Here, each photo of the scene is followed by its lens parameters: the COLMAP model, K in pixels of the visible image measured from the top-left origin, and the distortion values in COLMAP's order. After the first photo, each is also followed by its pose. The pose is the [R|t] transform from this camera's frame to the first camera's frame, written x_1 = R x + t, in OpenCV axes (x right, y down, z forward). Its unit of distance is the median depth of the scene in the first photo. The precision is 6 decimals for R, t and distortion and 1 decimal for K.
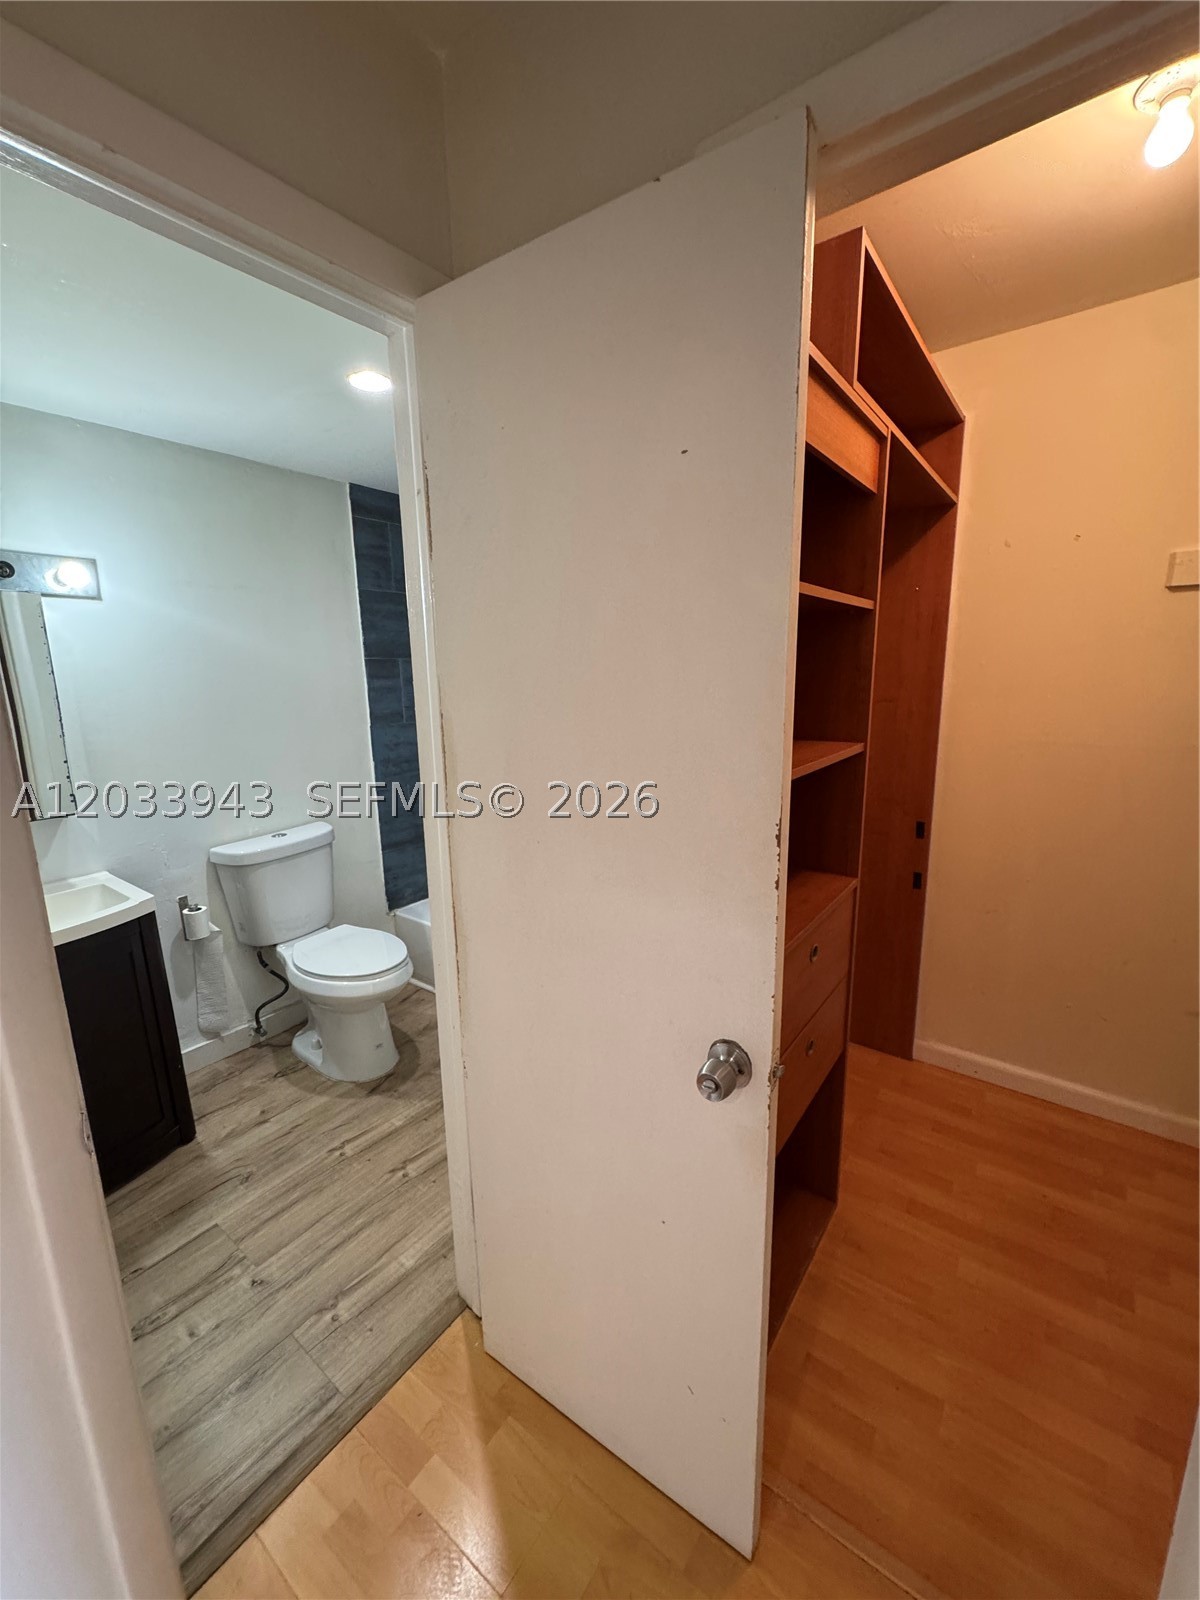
lens RADIAL K [[641.9, 0, 601.4], [0, 641.9, 801.5], [0, 0, 1]] dist [-0.000223, 0.000164]
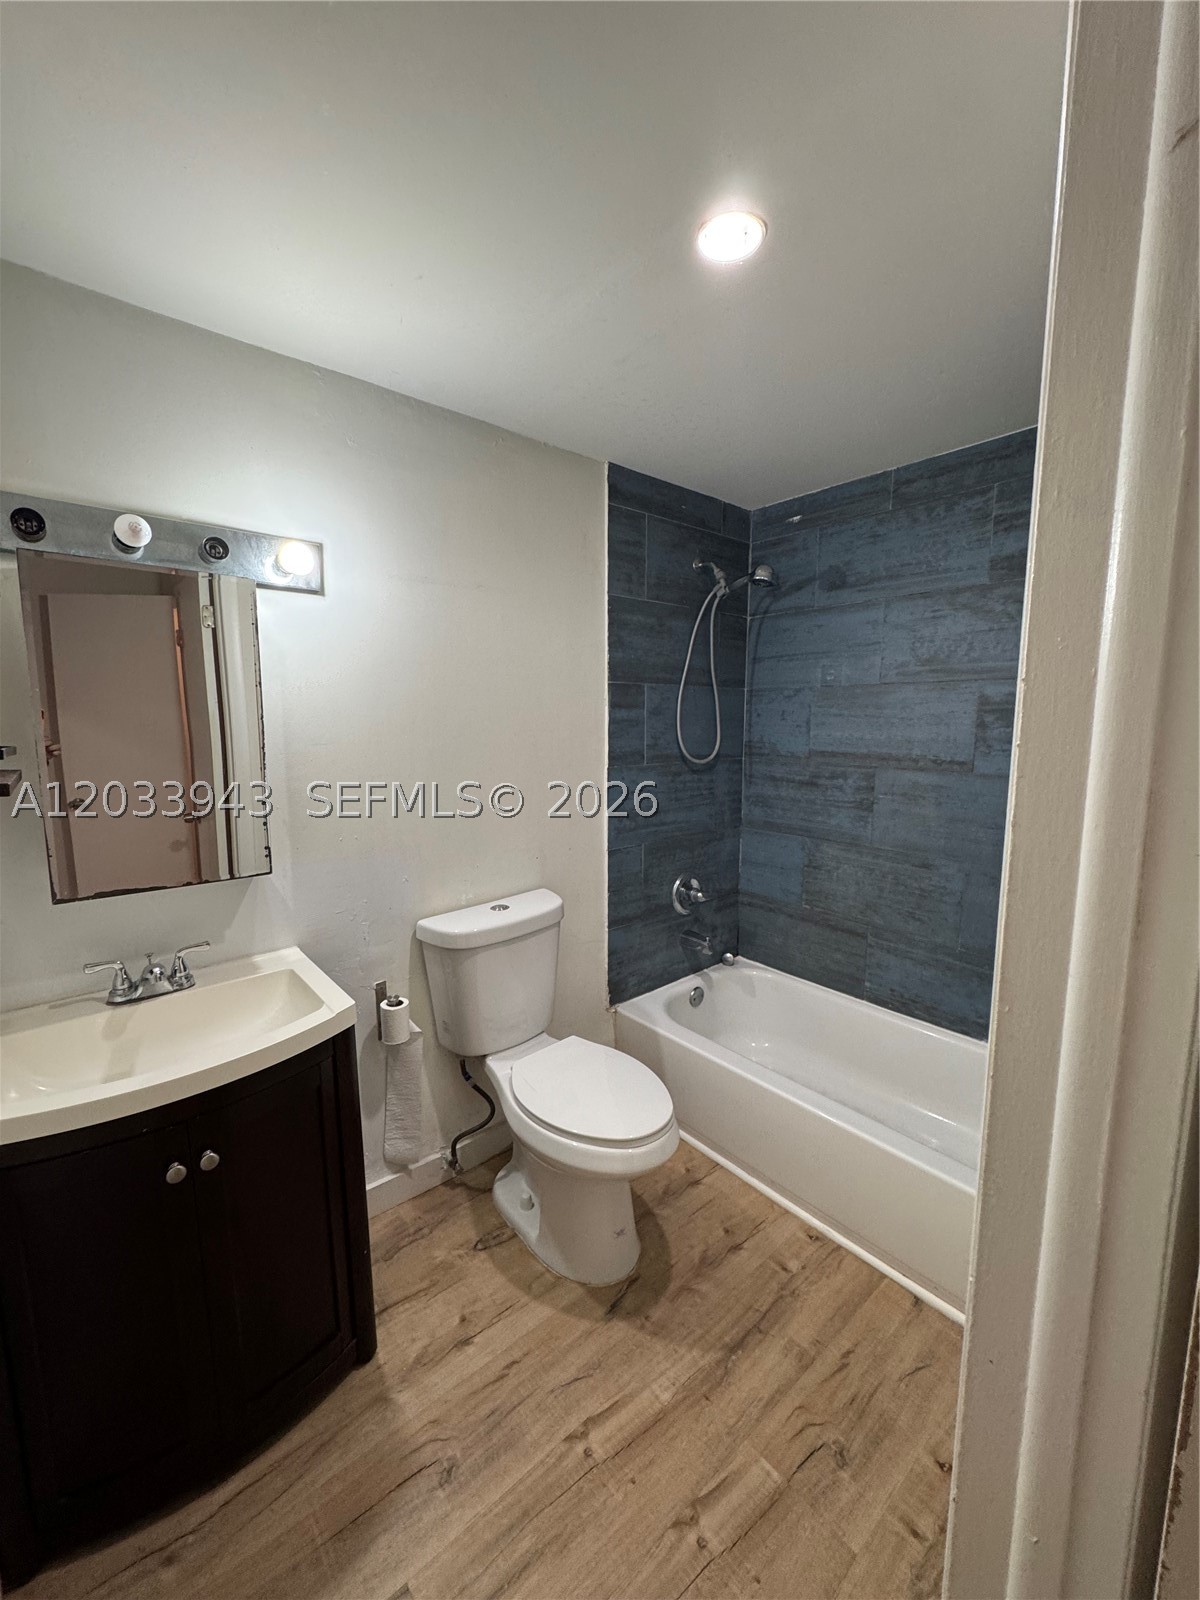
lens RADIAL K [[641.9, 0, 600.0], [0, 641.9, 799.0], [0, 0, 1]] dist [-0.000223, 0.000164]
pose [[0.974854, 0.044913, -0.218271, -0.238020], [-0.060125, 0.996165, -0.063558, -0.036317], [0.214579, 0.075083, 0.973816, 0.291528]]
